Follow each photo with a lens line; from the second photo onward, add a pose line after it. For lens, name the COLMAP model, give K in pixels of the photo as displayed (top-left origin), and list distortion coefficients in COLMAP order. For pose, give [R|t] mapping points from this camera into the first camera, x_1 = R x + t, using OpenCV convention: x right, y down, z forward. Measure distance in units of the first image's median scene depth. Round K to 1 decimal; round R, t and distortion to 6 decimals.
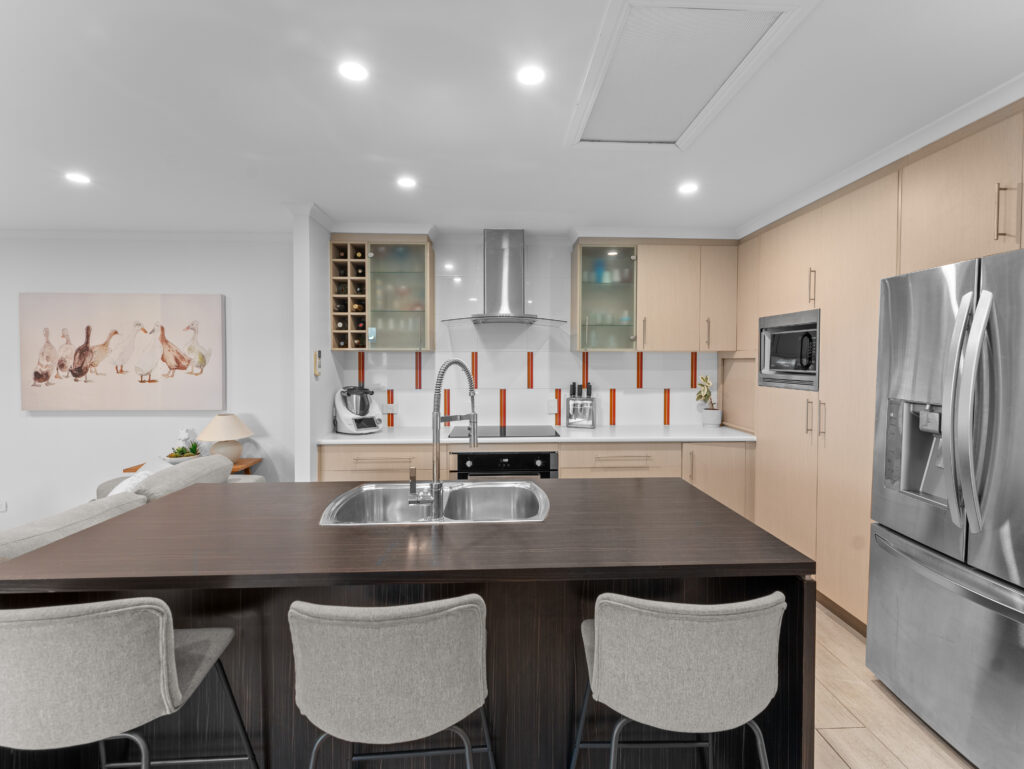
lens RADIAL K [[468.1, 0, 514.8], [0, 468.1, 369.9], [0, 0, 1]] dist [0.000679, -0.000058]
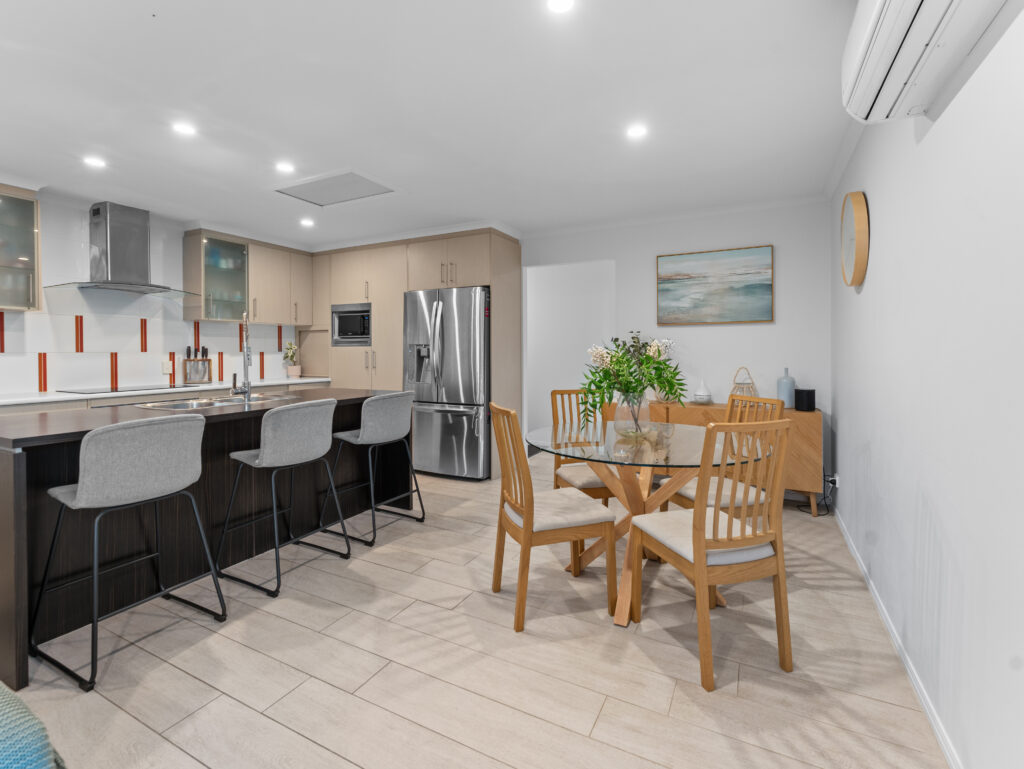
lens RADIAL K [[468.1, 0, 514.8], [0, 468.1, 369.9], [0, 0, 1]] dist [0.000679, -0.000058]
pose [[0.503448, -0.037672, 0.863204, -0.524445], [0.019493, 0.999290, 0.032242, 0.068637], [-0.863806, 0.000595, 0.503825, -0.345362]]
